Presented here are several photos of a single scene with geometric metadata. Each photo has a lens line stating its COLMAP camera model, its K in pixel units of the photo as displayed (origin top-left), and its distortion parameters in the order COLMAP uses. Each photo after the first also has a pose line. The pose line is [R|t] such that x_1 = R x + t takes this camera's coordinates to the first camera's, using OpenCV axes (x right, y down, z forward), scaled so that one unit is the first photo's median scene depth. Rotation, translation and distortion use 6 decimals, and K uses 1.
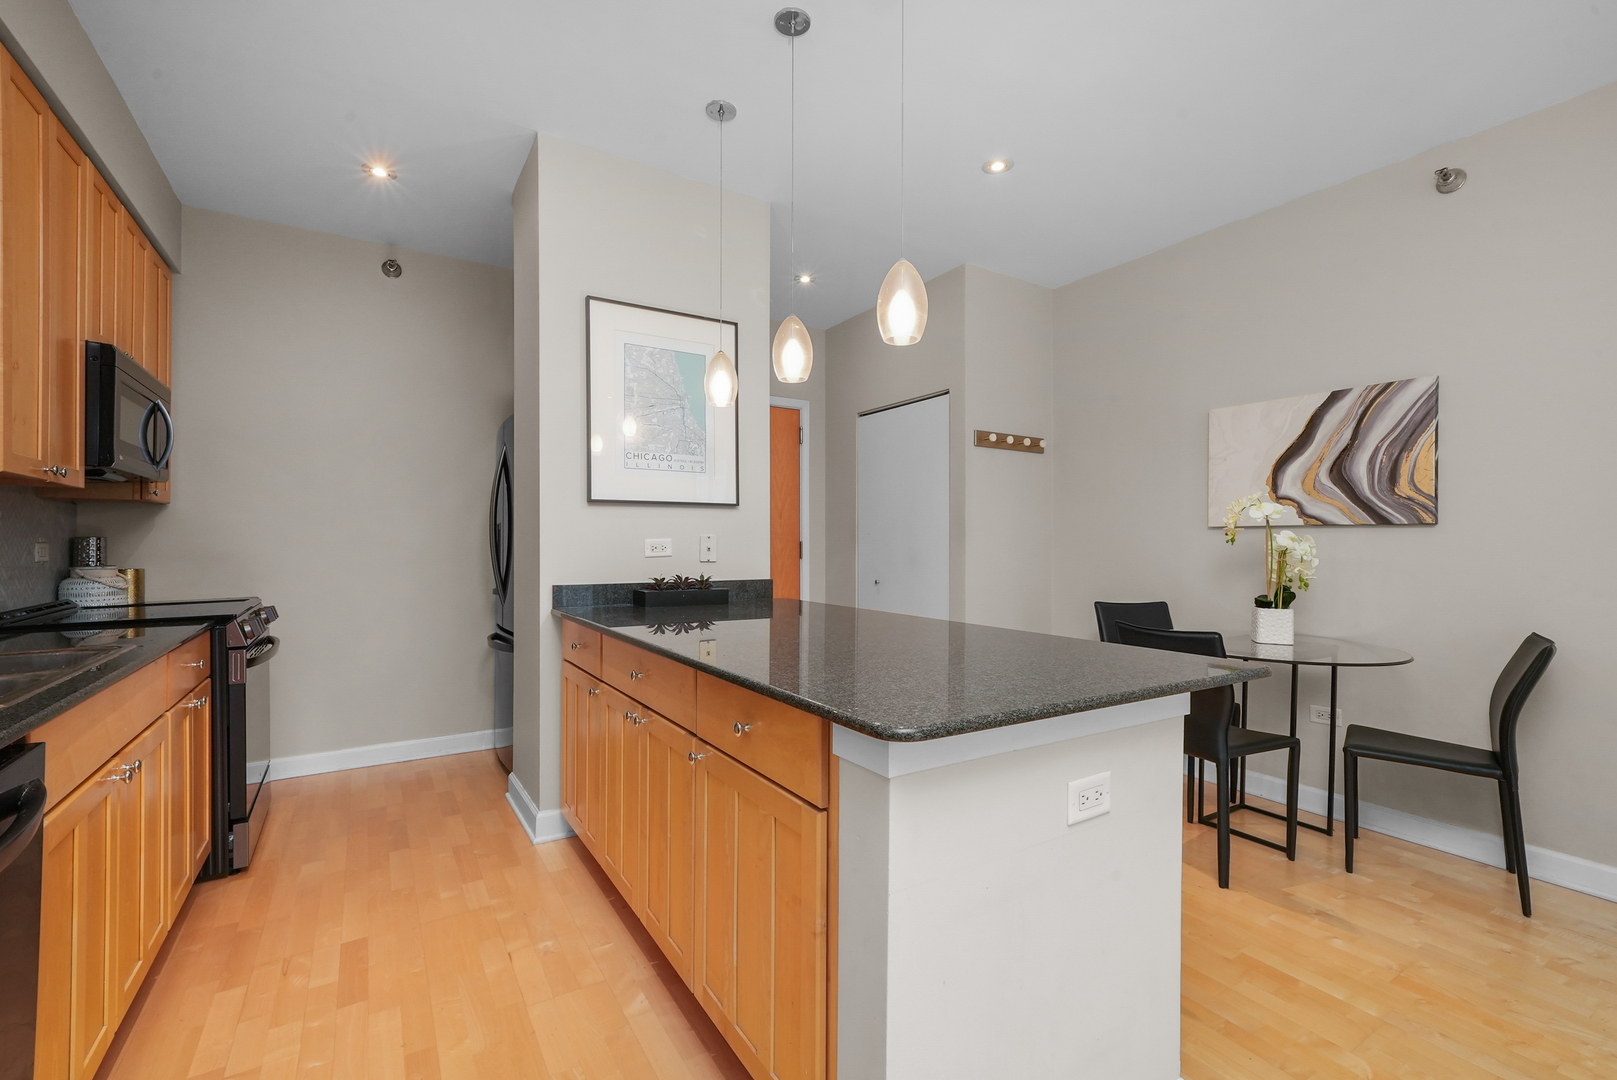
lens RADIAL K [[696.9, 0, 809.4], [0, 696.9, 549.0], [0, 0, 1]] dist [0.002019, 0.001161]
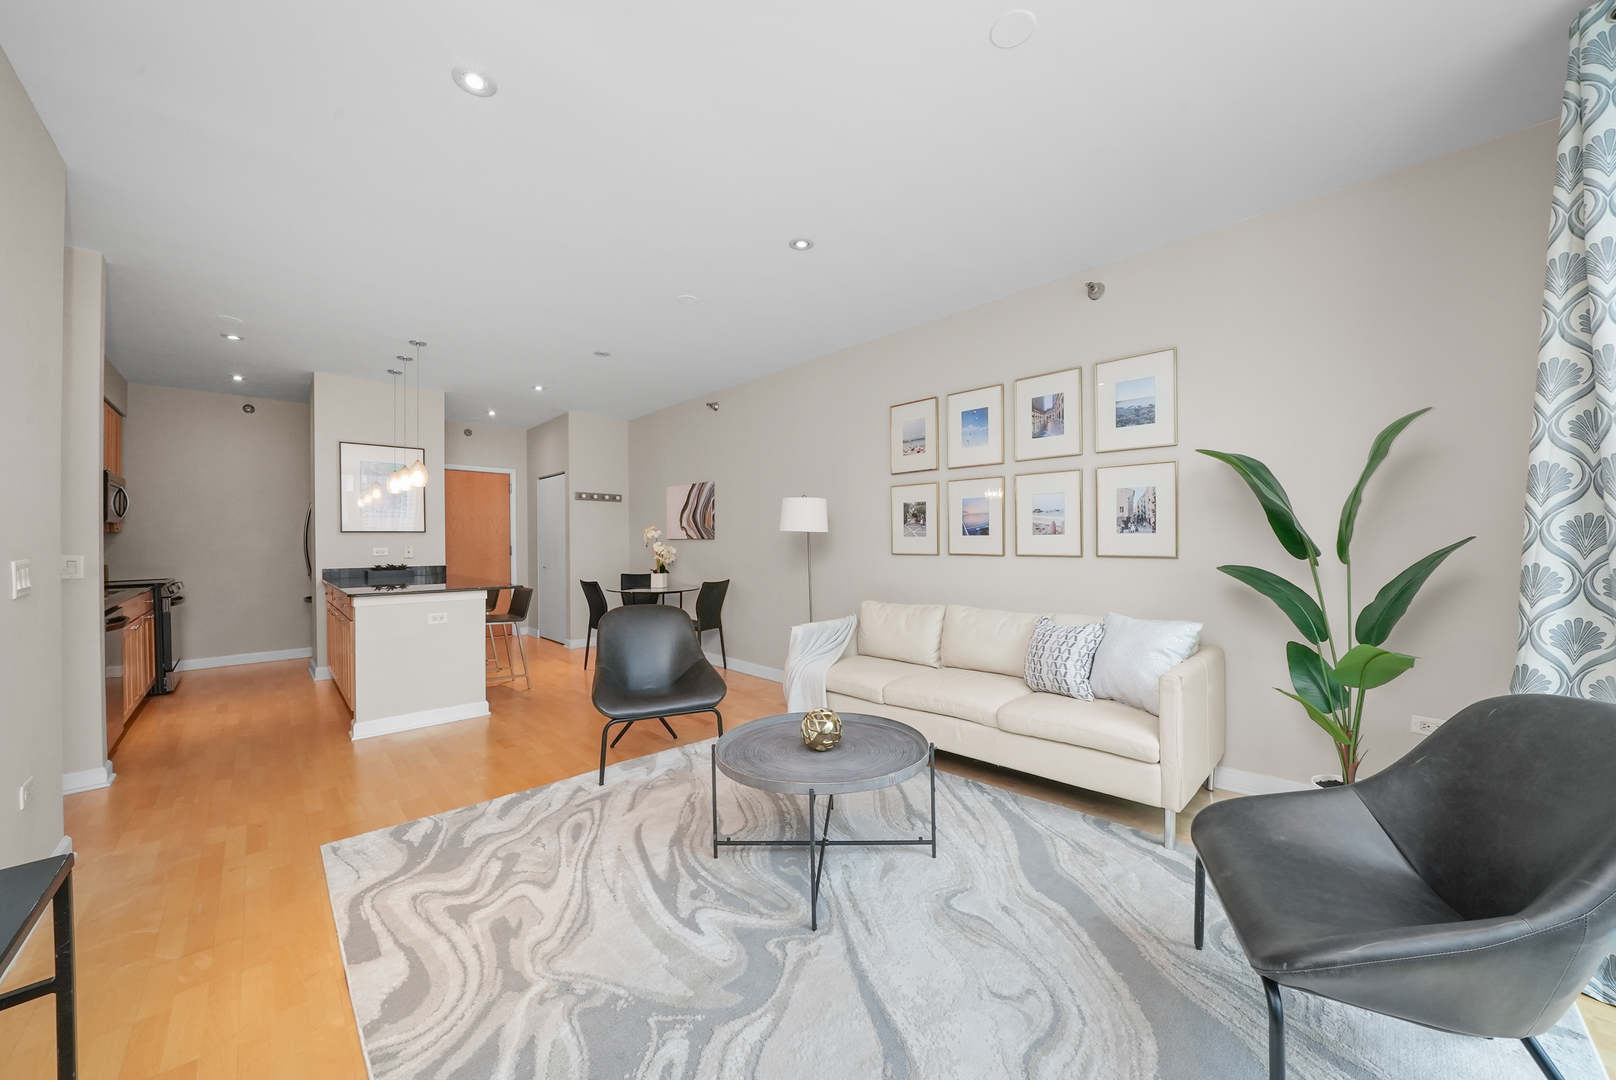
lens RADIAL K [[571.1, 0, 798.4], [0, 571.1, 541.6], [0, 0, 1]] dist [-0.023285, 0.000100]
pose [[0.978788, -0.007542, 0.204736, 0.725554], [0.009257, 0.999930, -0.007421, -0.007628], [-0.204666, 0.009158, 0.978789, -1.038441]]
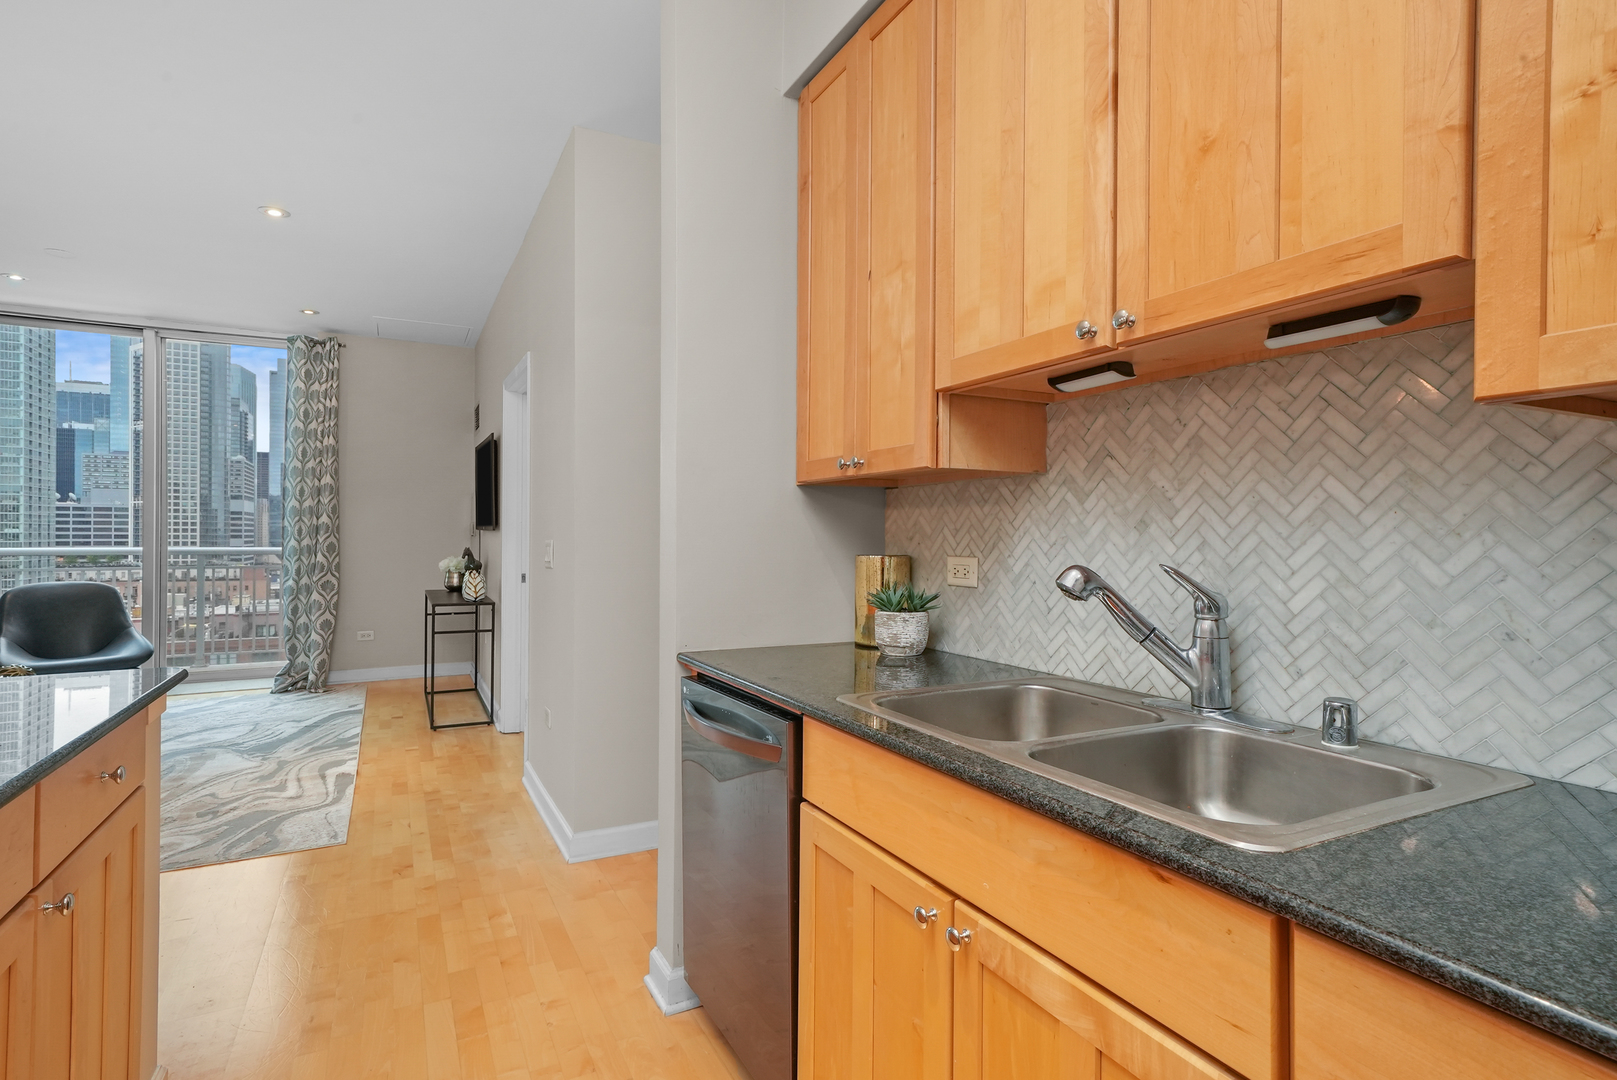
lens RADIAL K [[808.4, 0, 808.5], [0, 808.4, 531.6], [0, 0, 1]] dist [0.008945, -0.000439]
pose [[-0.996749, -0.004639, 0.080438, -0.472335], [-0.004219, 0.999977, 0.005391, -0.019104], [-0.080462, 0.005034, -0.996745, 0.891389]]
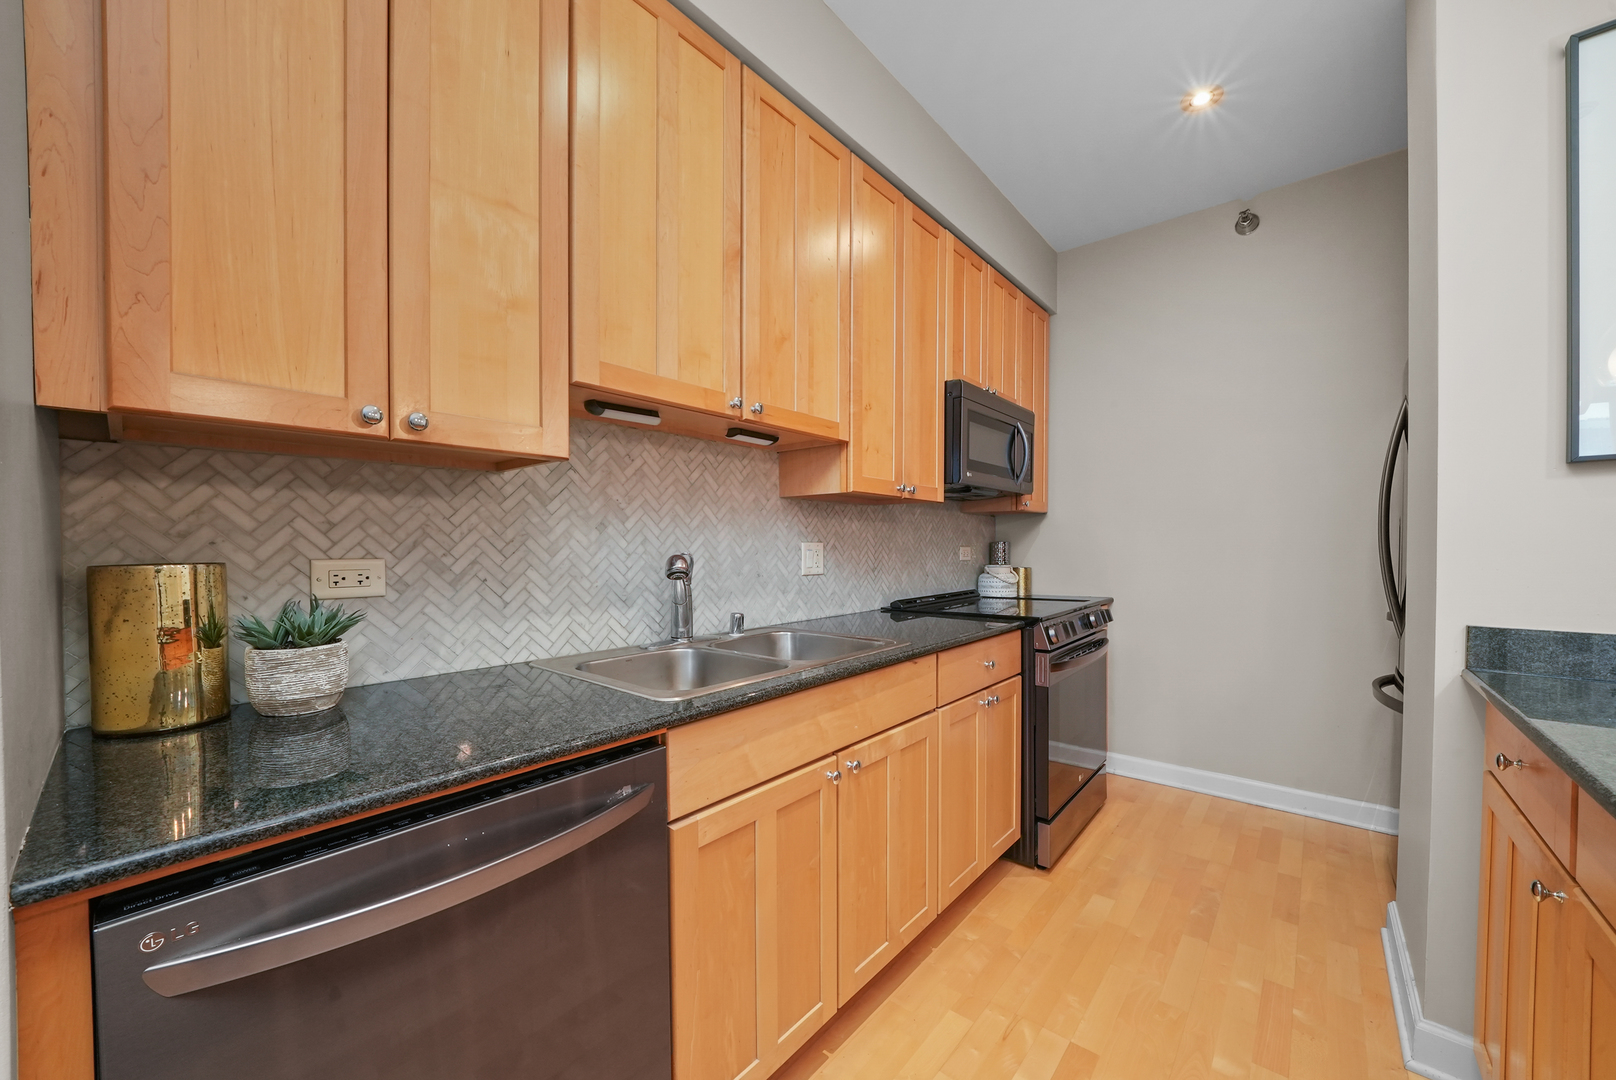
lens RADIAL K [[596.2, 0, 813.6], [0, 596.2, 555.7], [0, 0, 1]] dist [-0.016571, -0.000011]
pose [[0.297154, 0.015455, -0.954705, -0.082913], [-0.007892, 0.999875, 0.013730, -0.004032], [0.954797, 0.003455, 0.297239, 0.357815]]
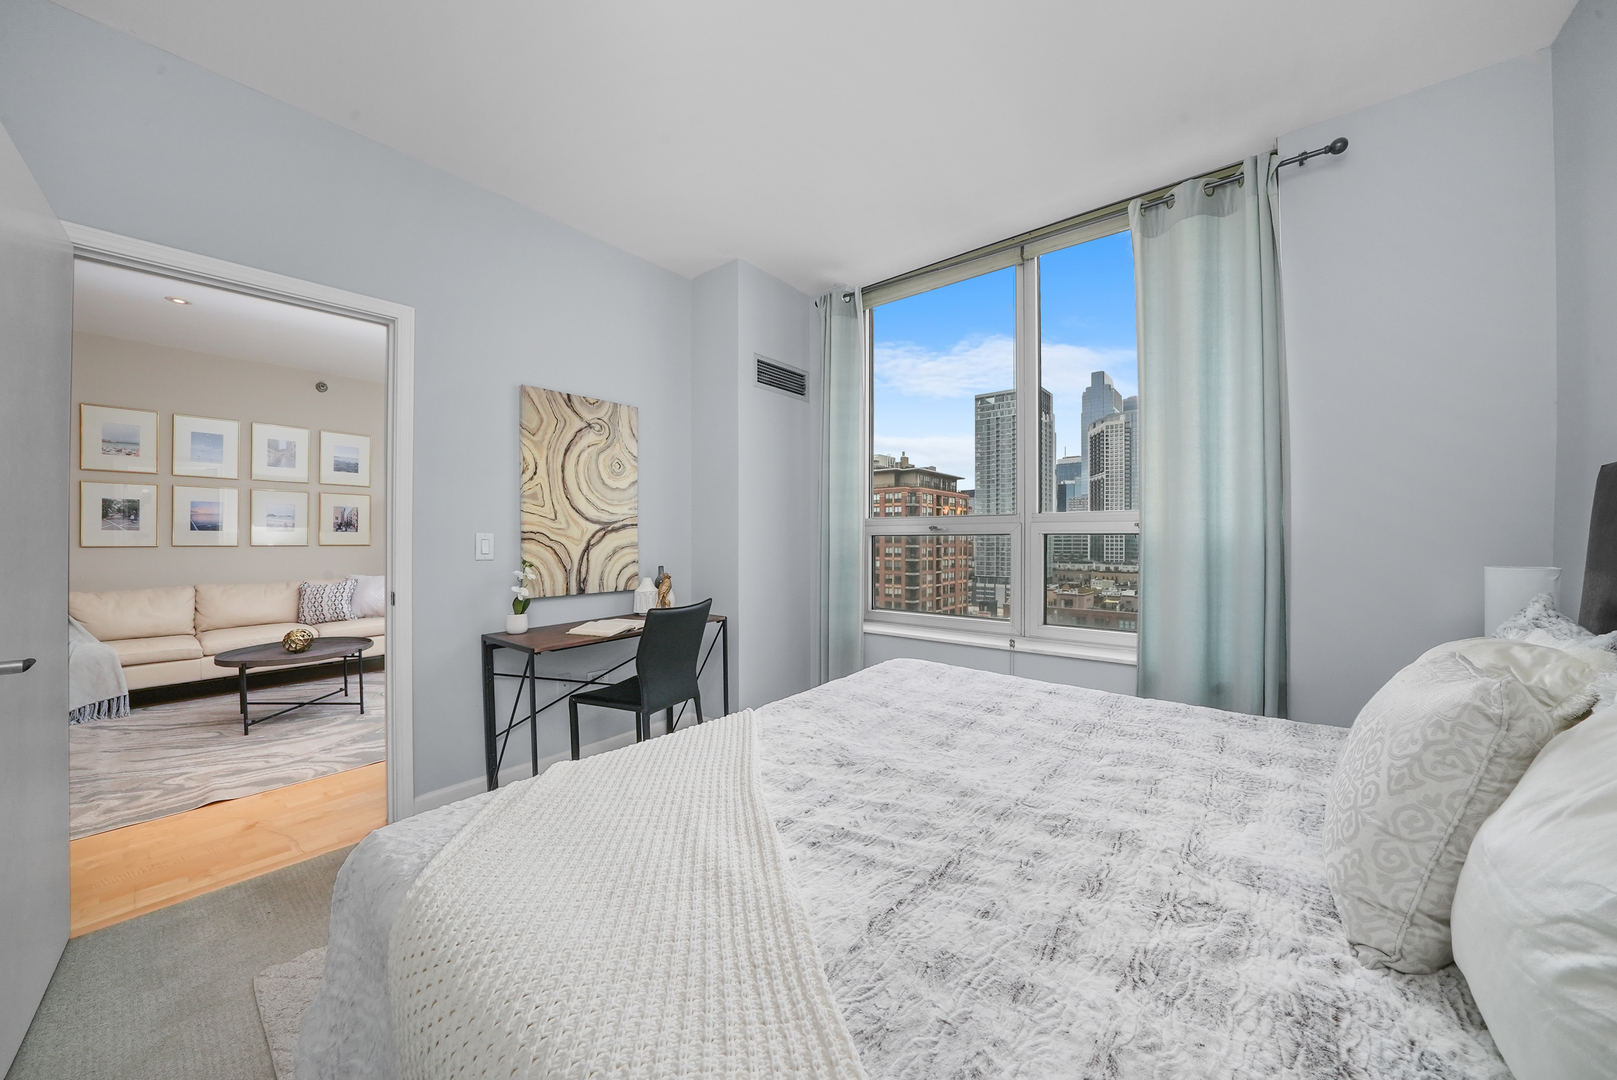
lens RADIAL K [[564.6, 0, 817.0], [0, 564.6, 540.1], [0, 0, 1]] dist [-0.021814, 0.000203]
pose [[-0.326052, 0.001579, 0.945350, -0.672214], [0.007912, 0.999968, 0.001058, 0.011478], [-0.945319, 0.007825, -0.326055, -1.019844]]
